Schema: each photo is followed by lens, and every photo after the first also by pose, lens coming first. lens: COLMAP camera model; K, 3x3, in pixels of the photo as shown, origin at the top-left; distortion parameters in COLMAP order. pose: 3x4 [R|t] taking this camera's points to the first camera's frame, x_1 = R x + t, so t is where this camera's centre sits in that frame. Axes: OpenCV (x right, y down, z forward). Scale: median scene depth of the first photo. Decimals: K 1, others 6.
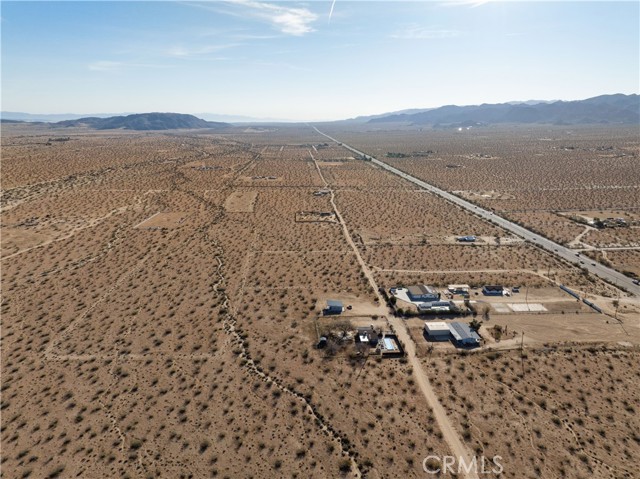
lens RADIAL K [[451.9, 0, 321.4], [0, 451.9, 237.5], [0, 0, 1]] dist [-0.049514, 0.016679]
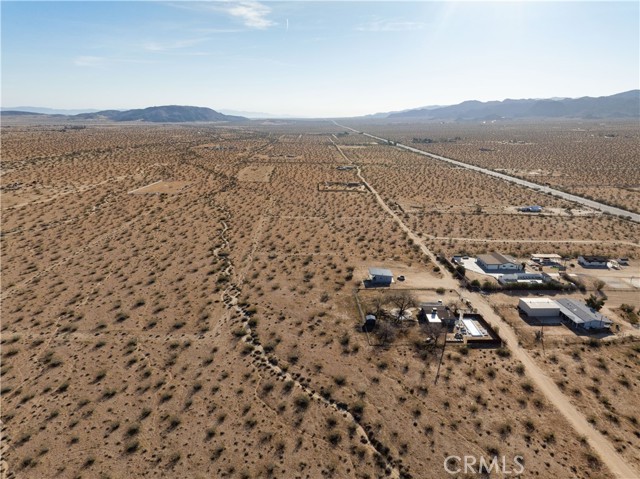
lens RADIAL K [[451.9, 0, 321.5], [0, 451.9, 236.8], [0, 0, 1]] dist [-0.049514, 0.016679]
pose [[0.999242, 0.015760, -0.035588, -0.037124], [-0.015644, 0.999871, 0.003538, 0.085837], [0.035639, -0.002979, 0.999360, 0.276768]]
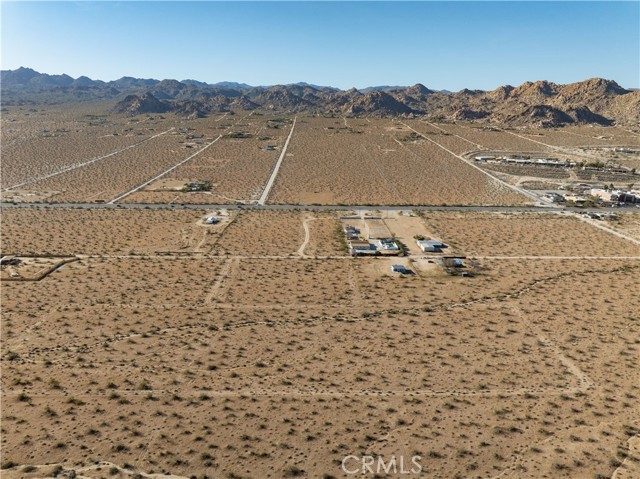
lens RADIAL K [[451.9, 0, 321.3], [0, 451.9, 241.5], [0, 0, 1]] dist [-0.049514, 0.016679]
pose [[0.033767, -0.290390, 0.956312, -1.043879], [0.233299, 0.932713, 0.274986, -0.277530], [-0.971819, 0.213821, 0.099243, 1.019156]]
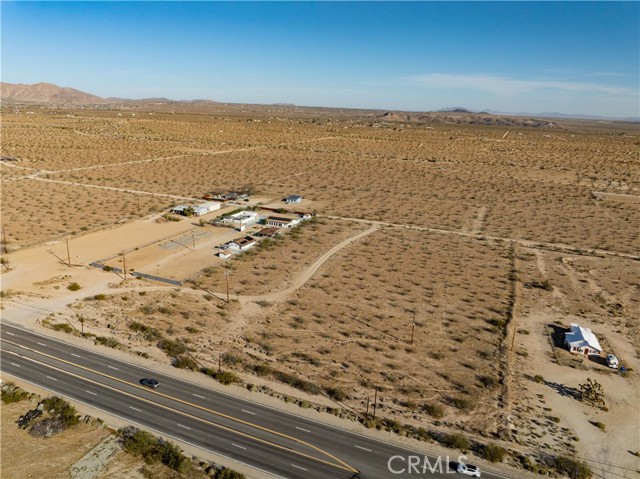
lens RADIAL K [[451.9, 0, 321.2], [0, 451.9, 241.0], [0, 0, 1]] dist [-0.049514, 0.016679]
pose [[-0.434823, 0.227296, -0.871358, 0.998123], [-0.262410, 0.893646, 0.364057, -0.187765], [0.861435, 0.386953, -0.328933, 1.423806]]
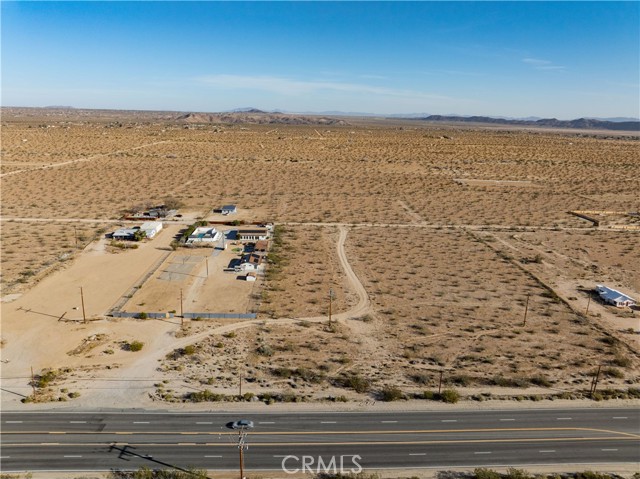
lens RADIAL K [[451.9, 0, 320.8], [0, 451.9, 239.6], [0, 0, 1]] dist [-0.049514, 0.016679]
pose [[-0.010214, 0.252124, -0.967641, 1.050399], [-0.274842, 0.929713, 0.245143, -0.104236], [0.961435, 0.268453, 0.059799, 1.117813]]
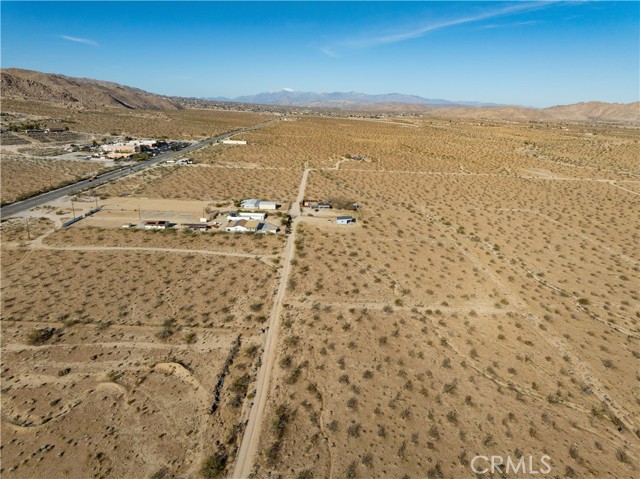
lens RADIAL K [[451.9, 0, 320.7], [0, 451.9, 243.8], [0, 0, 1]] dist [-0.049514, 0.016679]
pose [[-0.997123, -0.059922, 0.046422, 0.031386], [-0.027119, 0.853906, 0.519720, -0.327280], [-0.070783, 0.516965, -0.853075, 1.839157]]
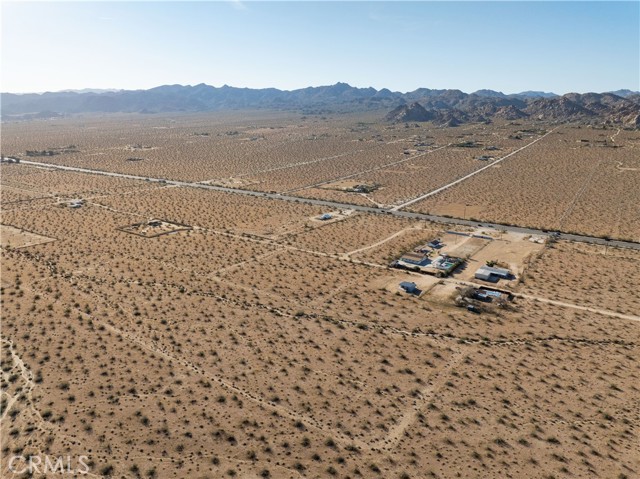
lens RADIAL K [[451.9, 0, 321.2], [0, 451.9, 241.4], [0, 0, 1]] dist [-0.049514, 0.016679]
pose [[0.617073, -0.215399, 0.756852, -0.854656], [0.191613, 0.973987, 0.120971, -0.118859], [-0.763221, 0.070374, 0.642294, 0.436104]]
